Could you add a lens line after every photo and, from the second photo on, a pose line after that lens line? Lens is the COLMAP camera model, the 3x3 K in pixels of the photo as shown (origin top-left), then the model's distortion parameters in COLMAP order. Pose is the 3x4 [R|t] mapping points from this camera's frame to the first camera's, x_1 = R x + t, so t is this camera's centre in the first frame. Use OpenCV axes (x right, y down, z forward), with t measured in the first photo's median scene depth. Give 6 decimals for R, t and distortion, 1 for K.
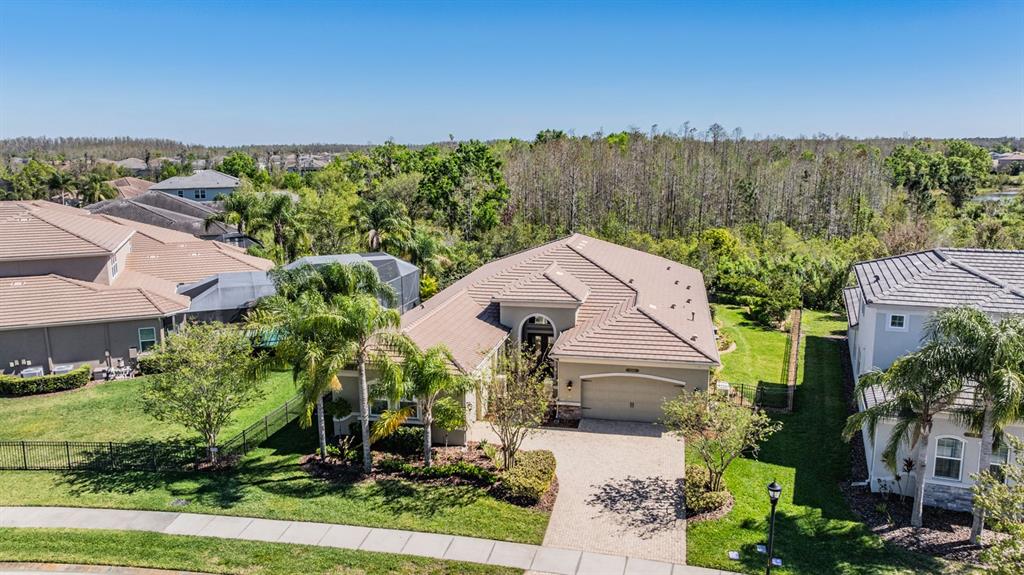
lens RADIAL K [[735.5, 0, 514.9], [0, 735.5, 283.5], [0, 0, 1]] dist [-0.022214, 0.002770]
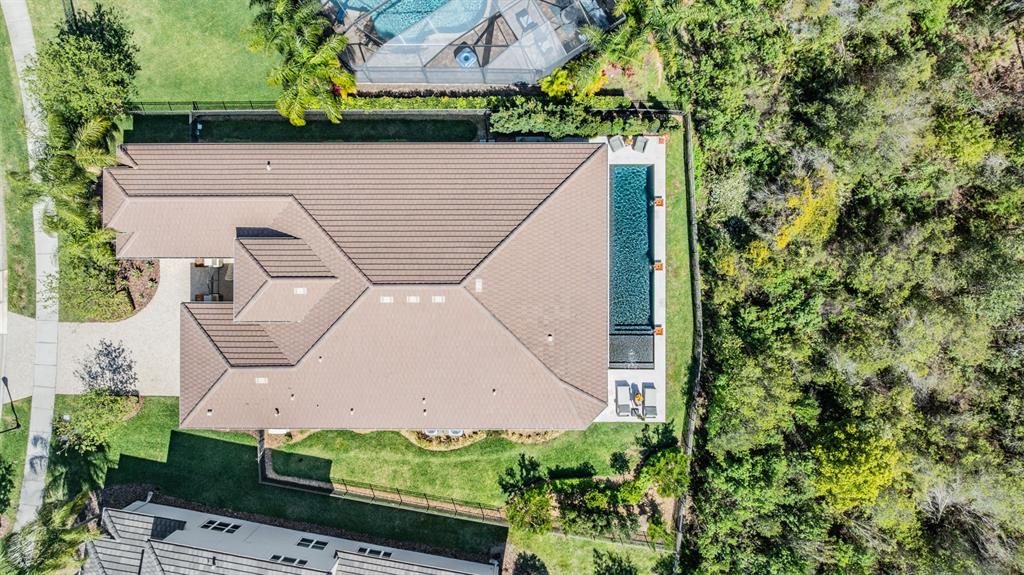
lens RADIAL K [[735.5, 0, 514.9], [0, 735.5, 283.5], [0, 0, 1]] dist [-0.022214, 0.002770]
pose [[0.204228, 0.978792, 0.016017, 0.130321], [-0.187617, 0.023078, 0.981971, -1.517333], [0.960776, -0.203551, 0.188352, 1.547771]]
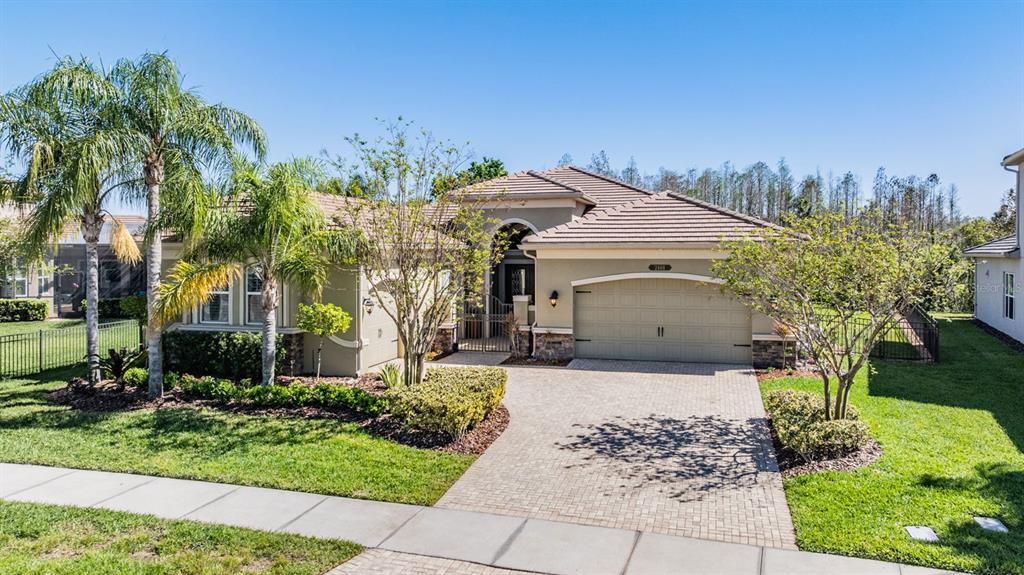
lens RADIAL K [[717.0, 0, 512.0], [0, 717.0, 287.5], [0, 0, 1]] dist [-0.023643, -0.000242]
pose [[0.998016, 0.001613, -0.062942, 0.090517], [-0.010545, 0.989833, -0.141845, 0.248783], [0.062073, 0.142227, 0.987886, 0.500626]]
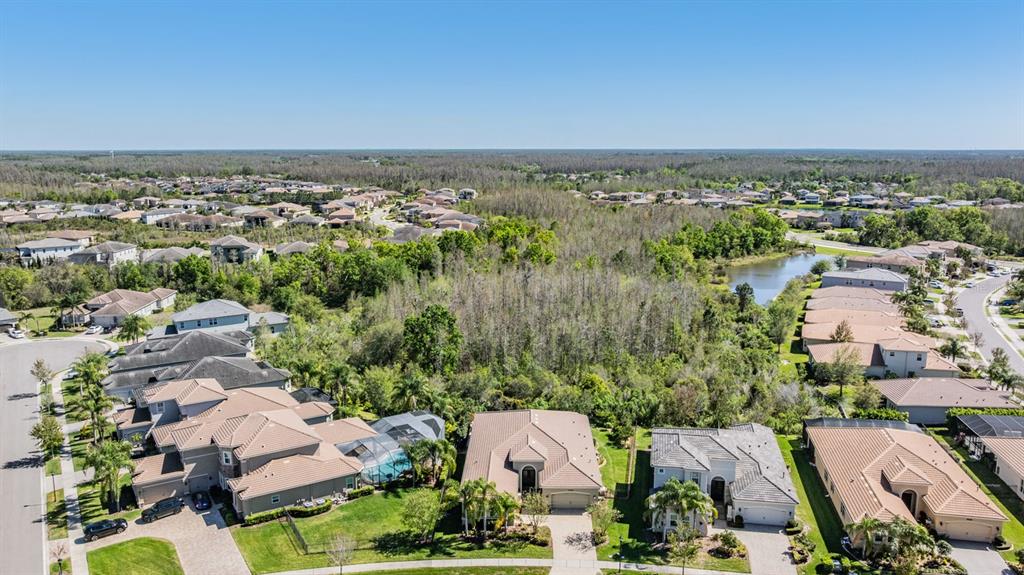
lens RADIAL K [[744.5, 0, 512.0], [0, 744.5, 287.5], [0, 0, 1]] dist [0.000638, 0.000123]
pose [[0.982708, -0.029520, 0.182795, -0.602972], [0.030254, 0.999541, -0.001231, -0.716536], [-0.182675, 0.006740, 0.983150, -1.876992]]
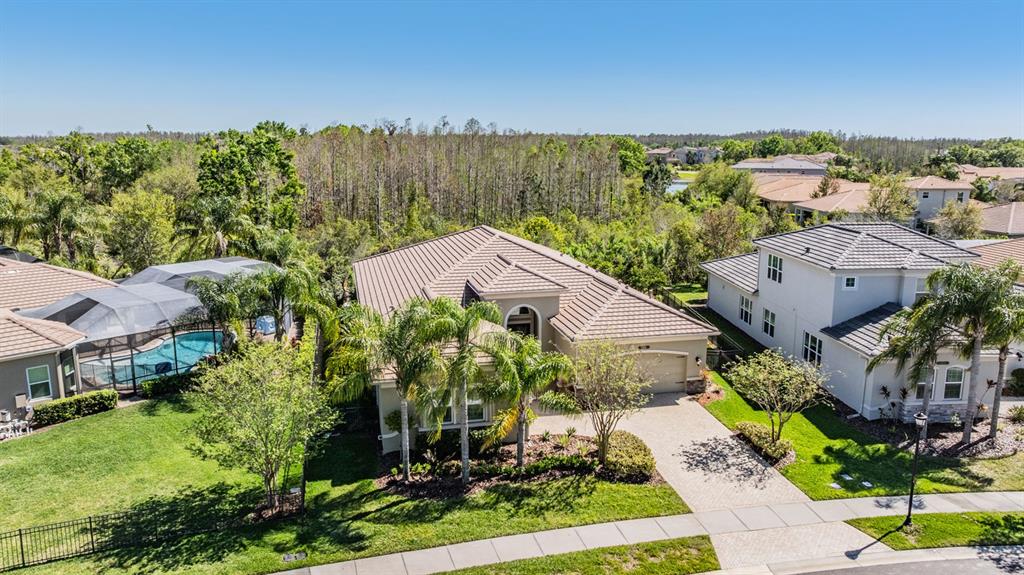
lens RADIAL K [[735.5, 0, 514.9], [0, 735.5, 283.5], [0, 0, 1]] dist [-0.022214, 0.002770]
pose [[0.903944, -0.072690, 0.421428, -0.528245], [0.069294, 0.997322, 0.023390, -0.015306], [-0.422000, 0.008059, 0.906560, 0.119036]]
